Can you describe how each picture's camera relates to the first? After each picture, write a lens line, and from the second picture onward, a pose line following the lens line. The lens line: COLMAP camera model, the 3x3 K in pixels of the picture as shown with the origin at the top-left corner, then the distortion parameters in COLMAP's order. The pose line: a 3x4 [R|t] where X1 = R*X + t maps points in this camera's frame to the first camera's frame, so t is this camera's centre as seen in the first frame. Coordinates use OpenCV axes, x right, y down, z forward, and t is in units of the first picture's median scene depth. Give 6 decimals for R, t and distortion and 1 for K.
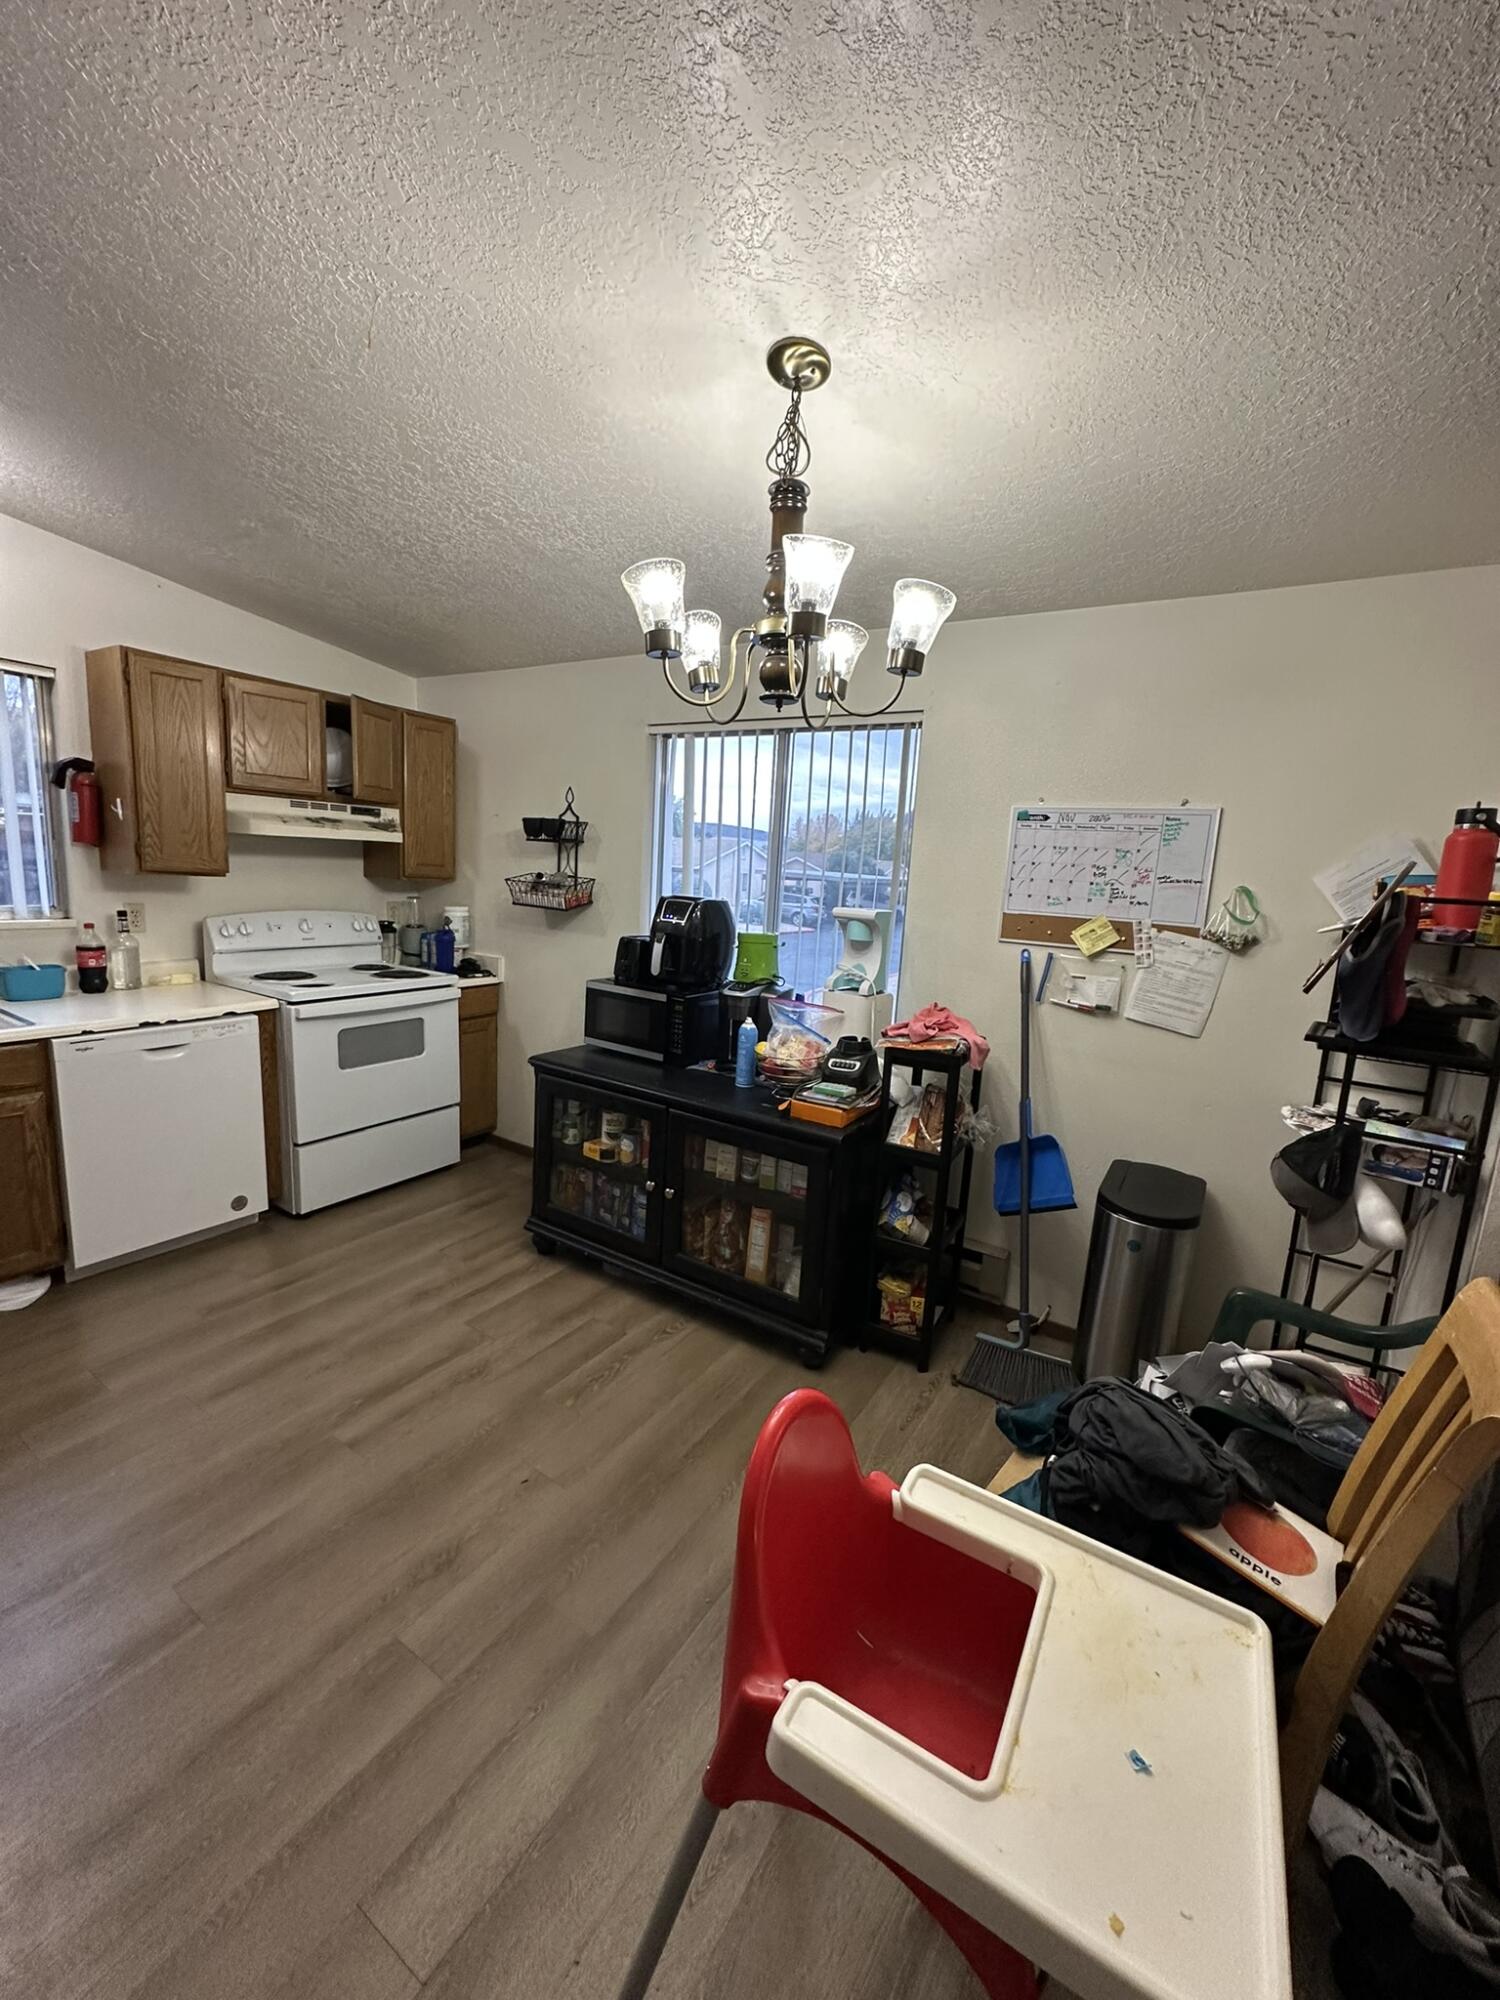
lens RADIAL K [[793.8, 0, 754.2], [0, 793.8, 999.8], [0, 0, 1]] dist [-0.003608, -0.000494]
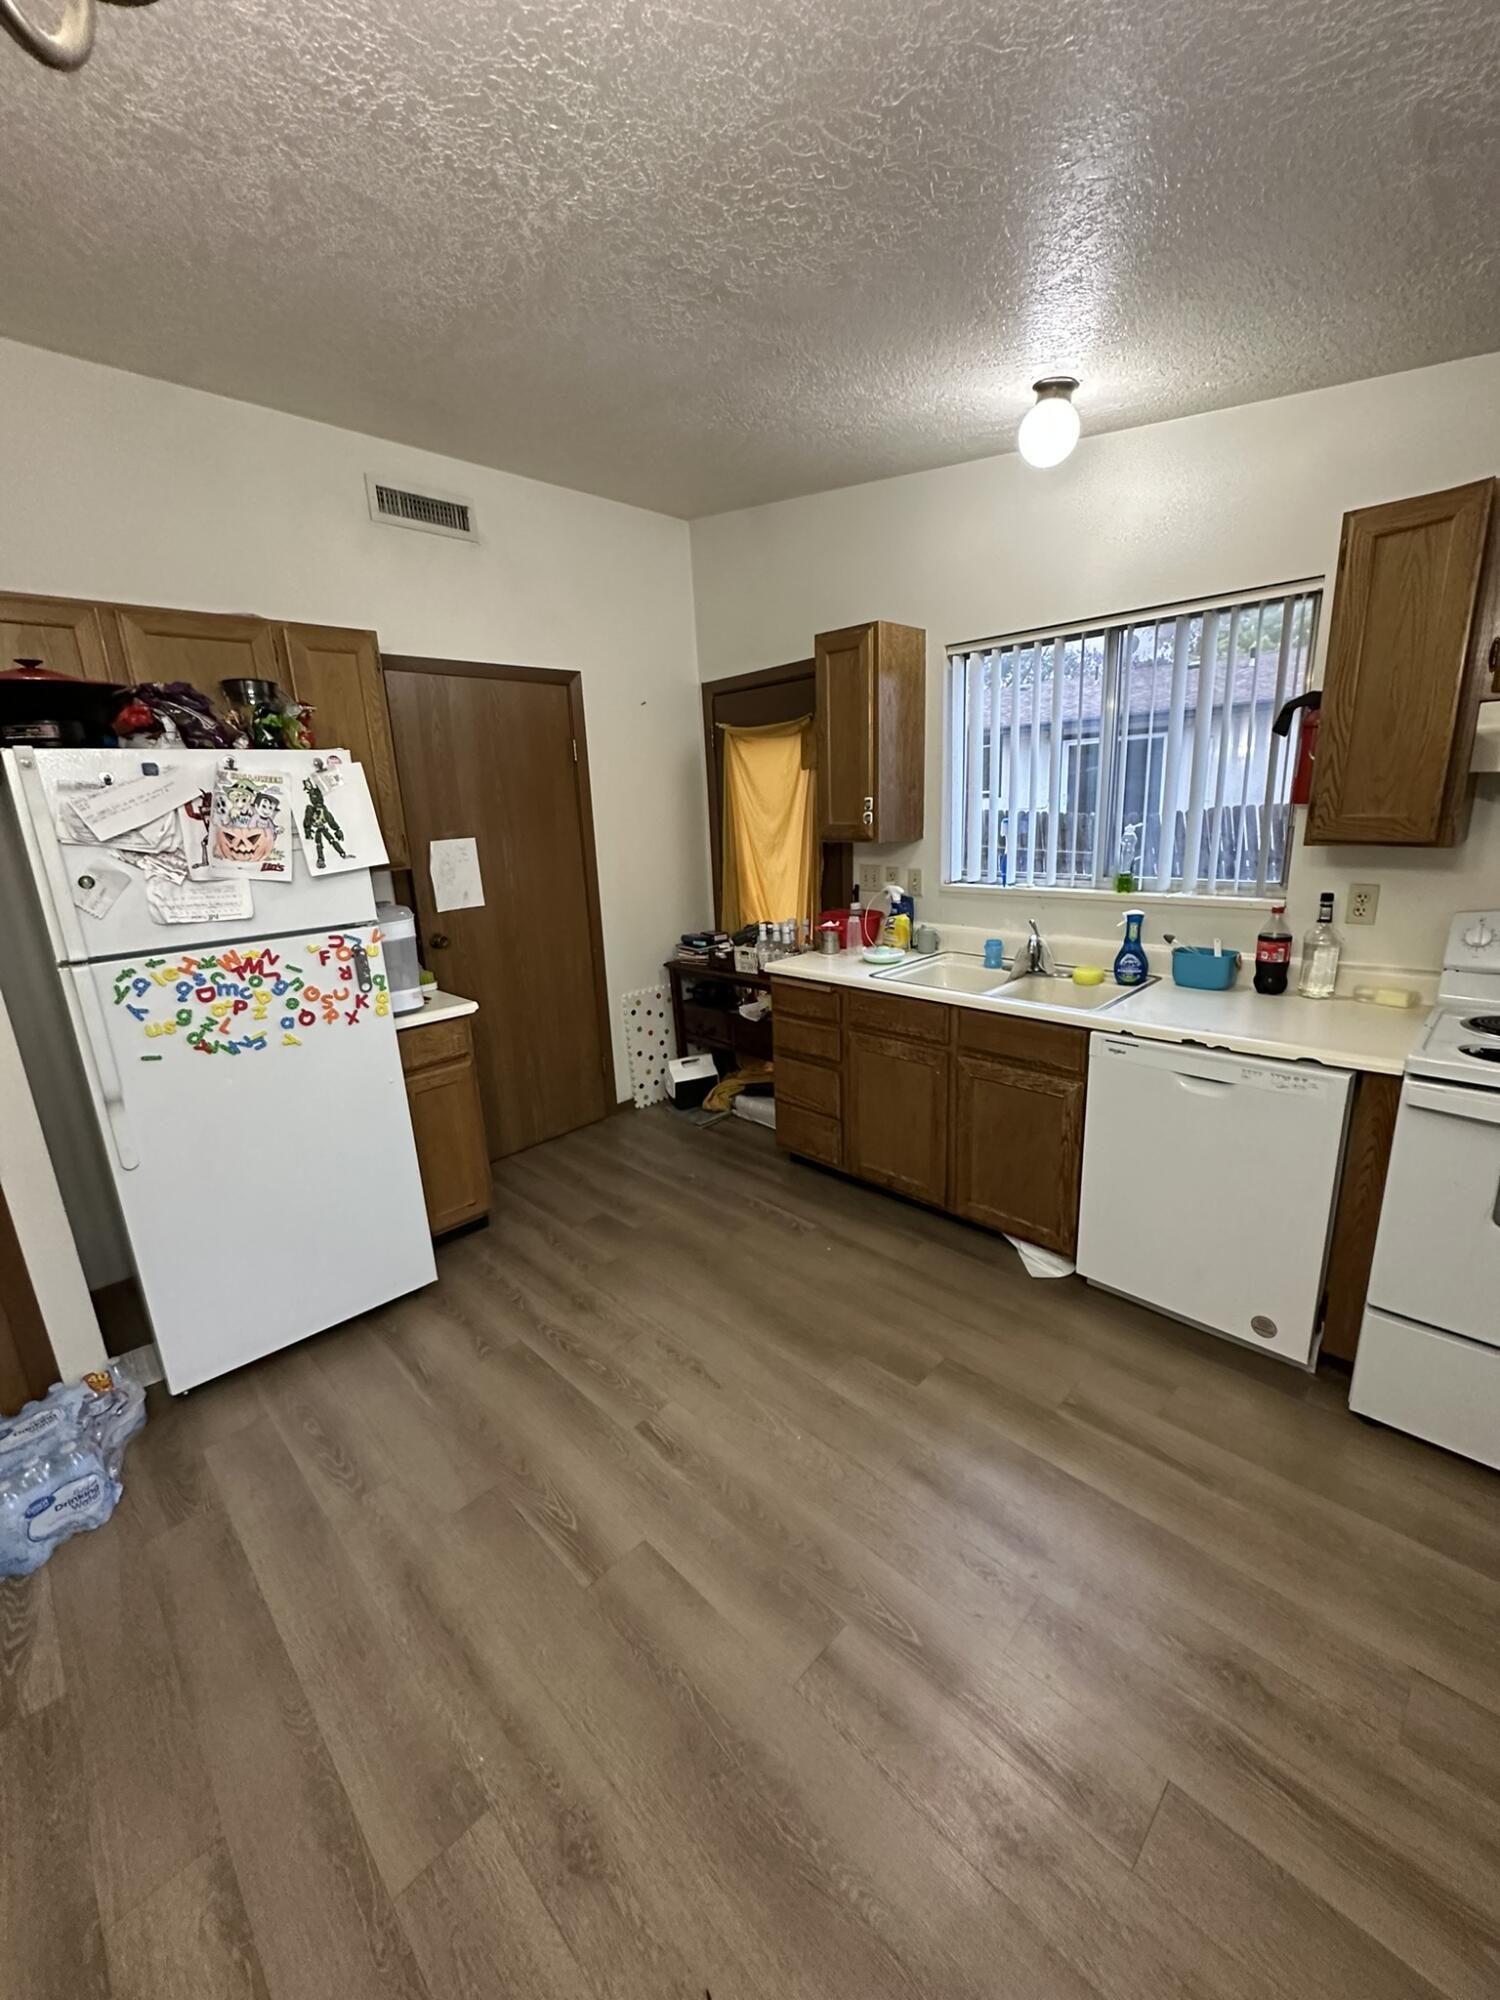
lens RADIAL K [[793.8, 0, 755.3], [0, 793.8, 1000.0], [0, 0, 1]] dist [-0.003608, -0.000494]
pose [[-0.229315, 0.186111, -0.955394, 0.057776], [-0.135269, 0.965932, 0.220631, -0.116222], [0.963907, 0.179829, -0.196328, 0.697068]]
